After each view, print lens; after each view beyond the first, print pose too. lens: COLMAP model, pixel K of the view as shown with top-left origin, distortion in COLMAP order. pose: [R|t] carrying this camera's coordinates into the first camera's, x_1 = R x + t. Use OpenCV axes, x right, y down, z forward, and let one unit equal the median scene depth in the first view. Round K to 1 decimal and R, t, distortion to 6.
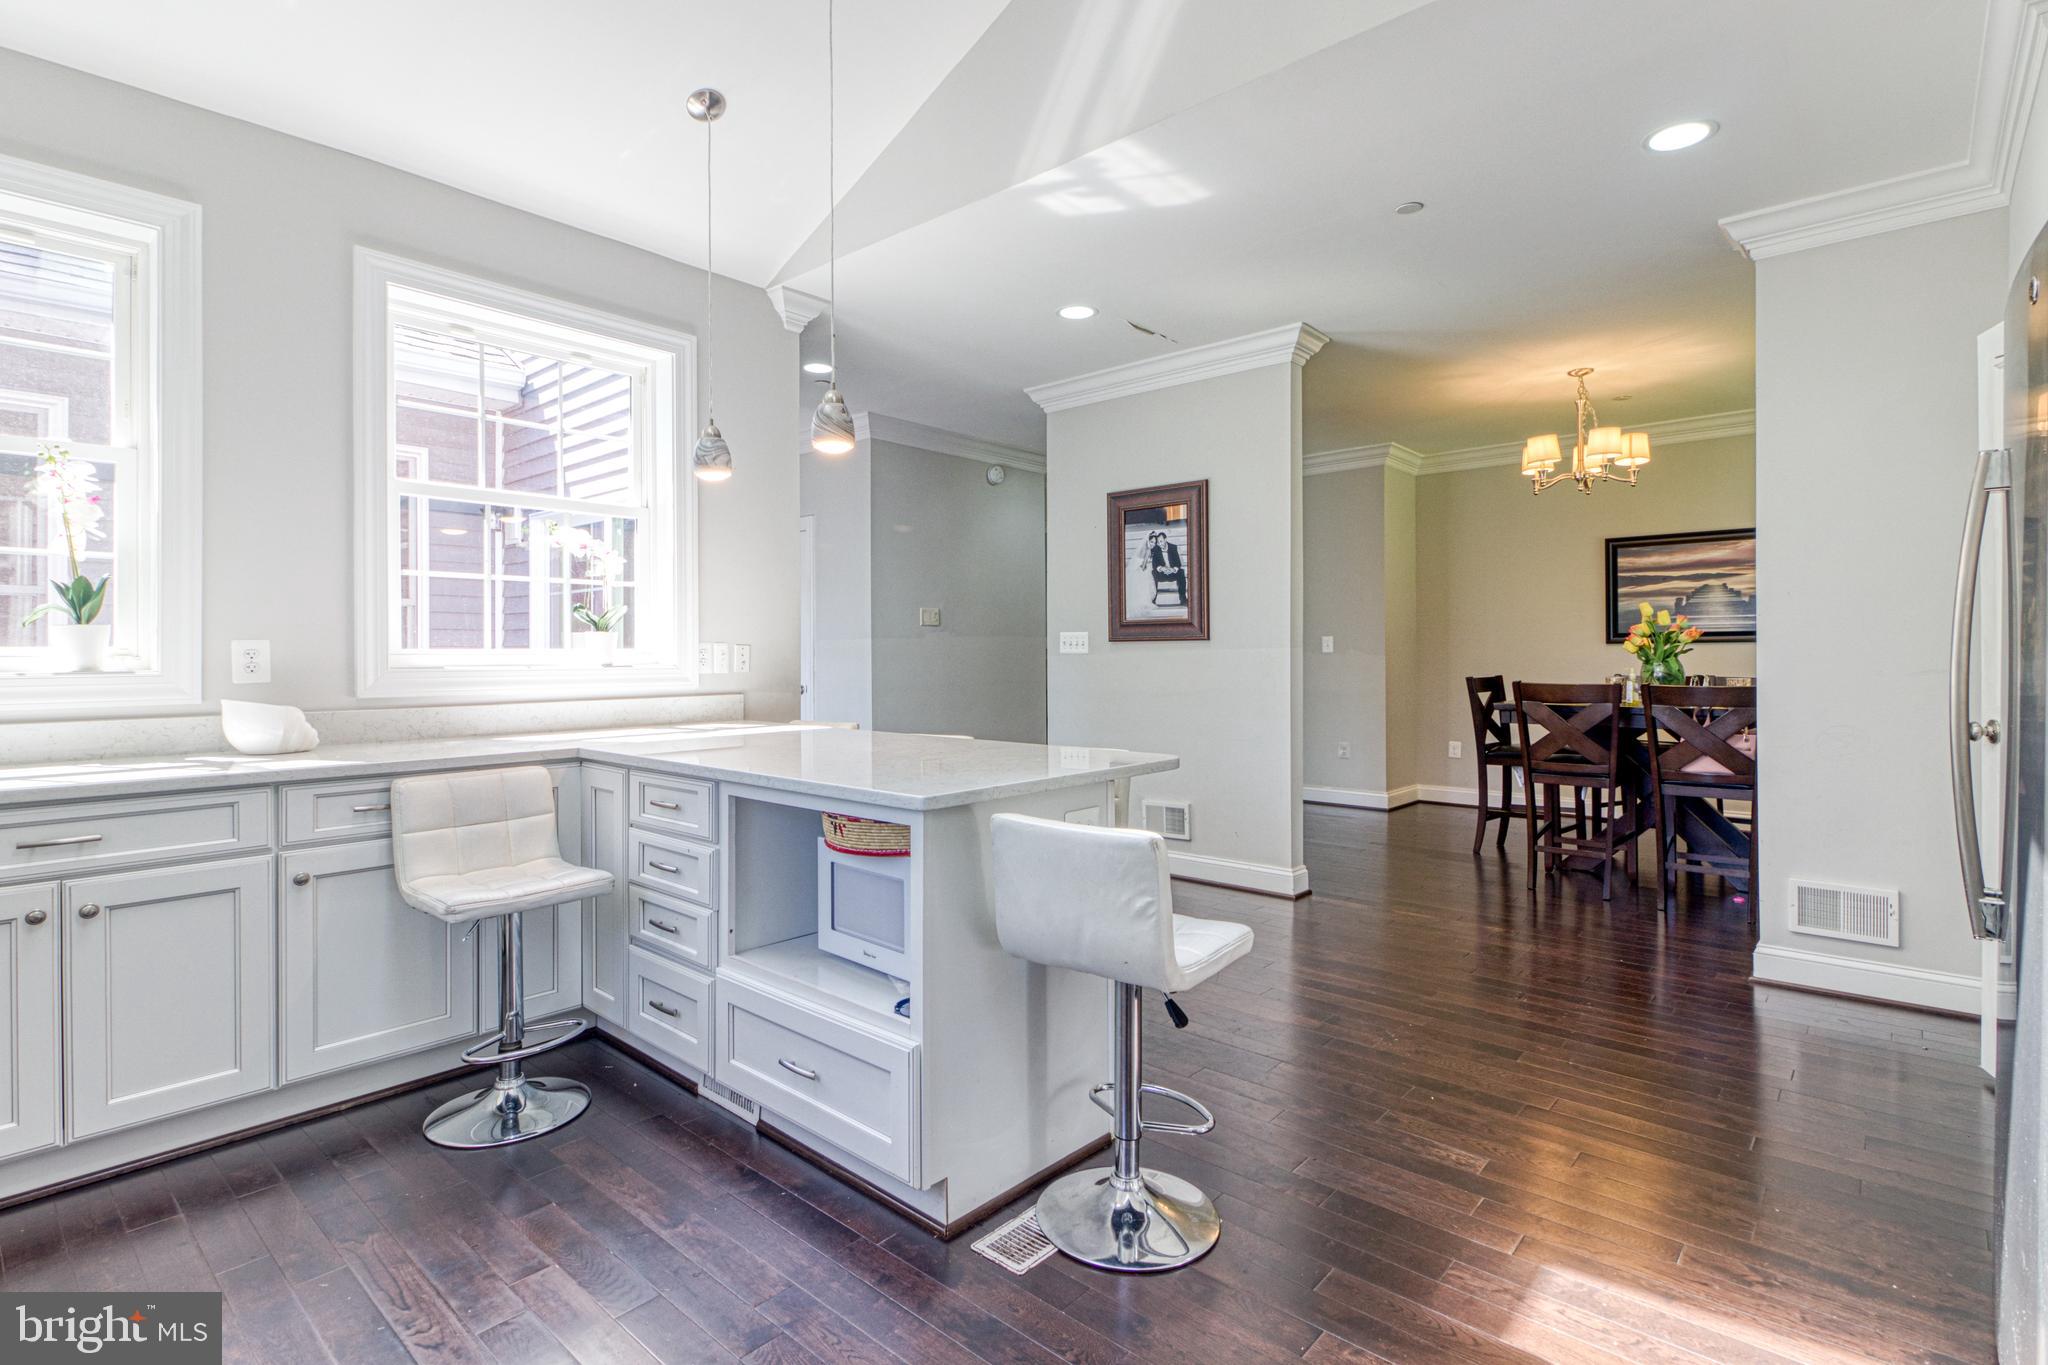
lens RADIAL K [[959.5, 0, 1020.7], [0, 959.5, 670.5], [0, 0, 1]] dist [0.010043, -0.008860]
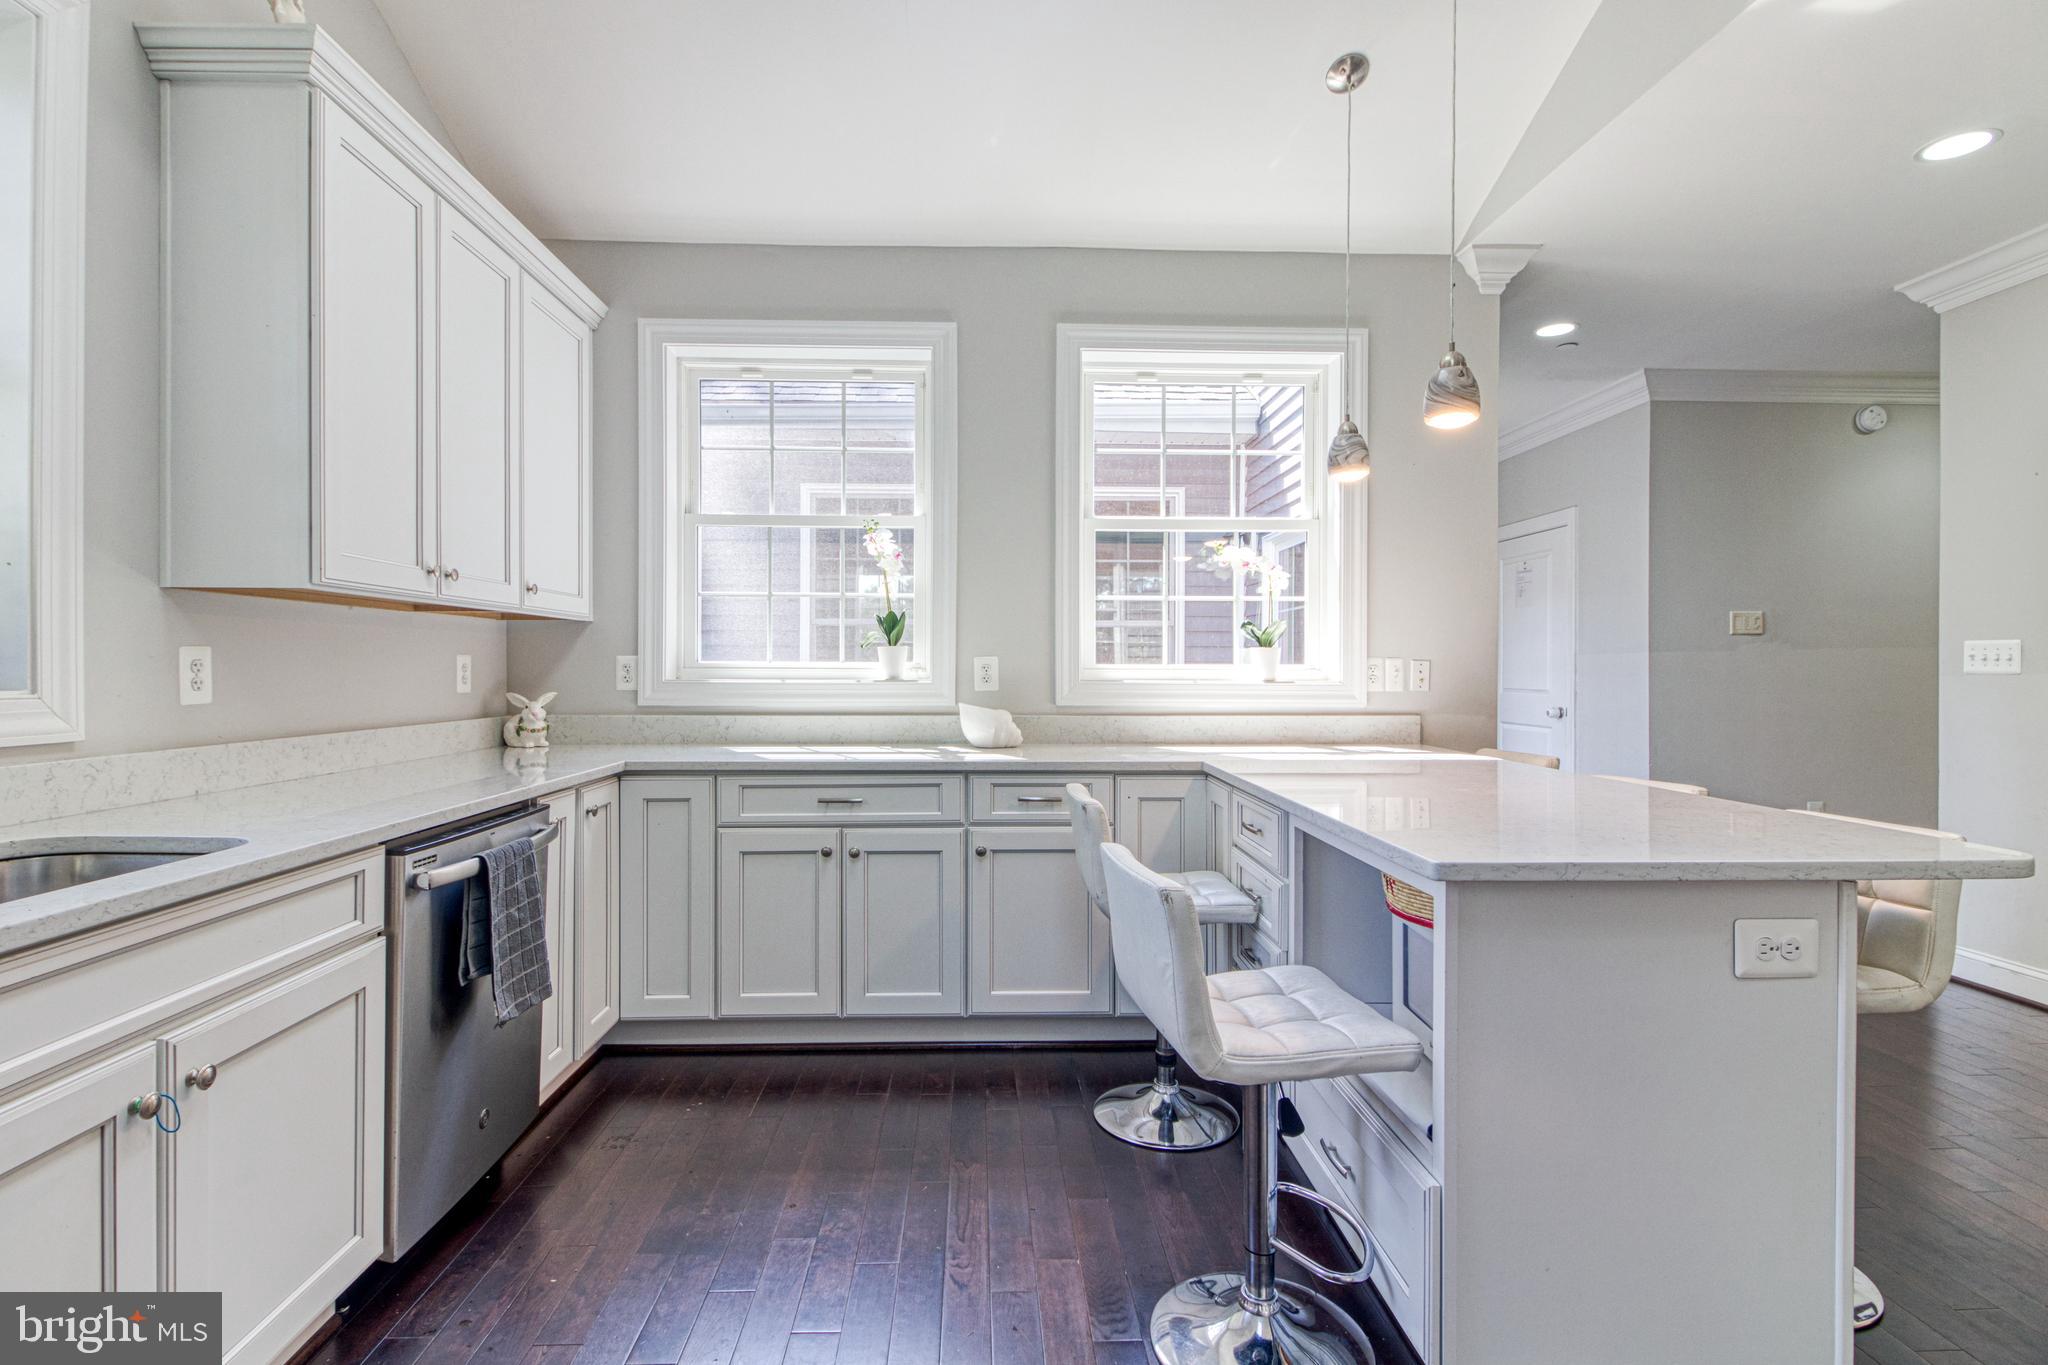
lens RADIAL K [[959.5, 0, 1021.6], [0, 959.5, 681.6], [0, 0, 1]] dist [0.010043, -0.008860]
pose [[0.690978, 0.015213, -0.722716, 0.130909], [-0.018541, 0.999823, 0.003319, -0.003624], [0.722638, 0.011106, 0.691137, 0.144833]]
